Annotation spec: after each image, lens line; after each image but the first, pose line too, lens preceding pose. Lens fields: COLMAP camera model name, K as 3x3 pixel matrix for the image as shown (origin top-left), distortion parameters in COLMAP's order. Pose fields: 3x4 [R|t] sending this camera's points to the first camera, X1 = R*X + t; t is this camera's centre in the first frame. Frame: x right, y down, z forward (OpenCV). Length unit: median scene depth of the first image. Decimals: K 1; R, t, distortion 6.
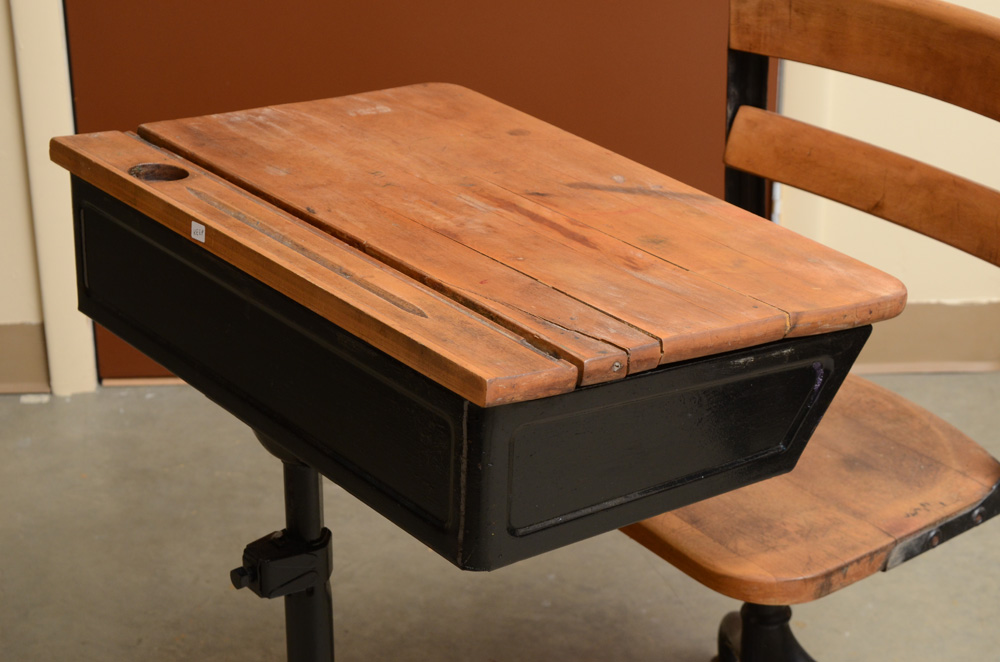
lens RADIAL K [[2185.0, 0, 501.4], [0, 2185.0, 329.8], [0, 0, 1]] dist [0.085489, 0.000000]
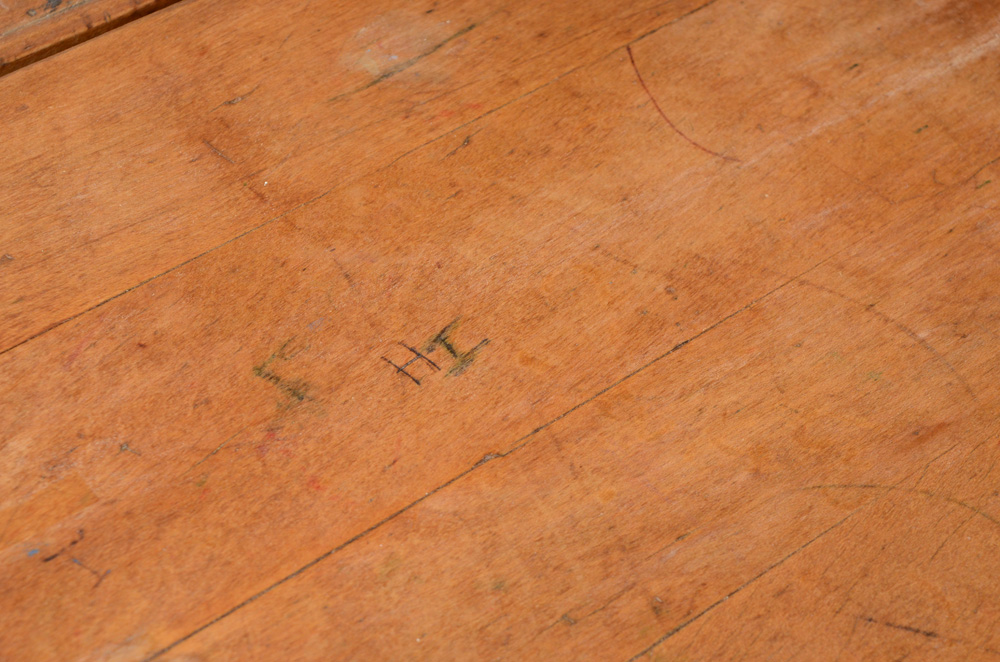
lens RADIAL K [[2185.0, 0, 499.8], [0, 2185.0, 332.0], [0, 0, 1]] dist [0.085489, 0.000000]
pose [[-0.020710, 0.766647, -0.641734, 0.090102], [-0.440579, 0.569189, 0.694200, -0.233078], [0.897475, 0.297111, 0.325981, 0.899691]]
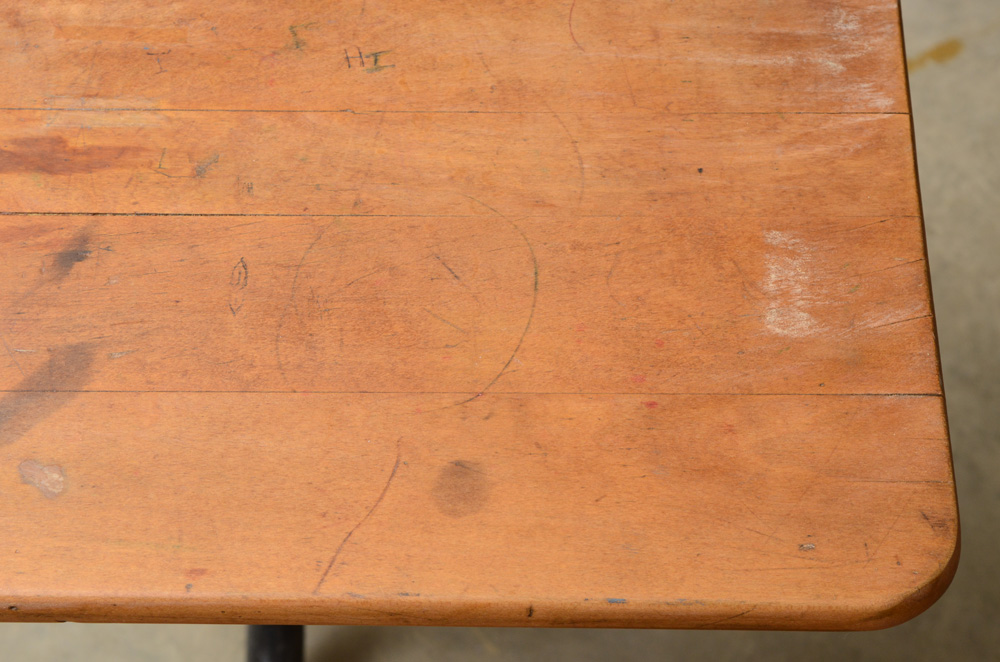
lens RADIAL K [[2072.0, 0, 501.2], [0, 2072.0, 330.9], [0, 0, 1]] dist [0.083046, 0.000000]
pose [[-0.640587, 0.617315, -0.456695, 0.157175], [-0.300707, 0.345577, 0.888905, -0.439174], [0.706558, 0.706752, -0.035741, 1.043657]]
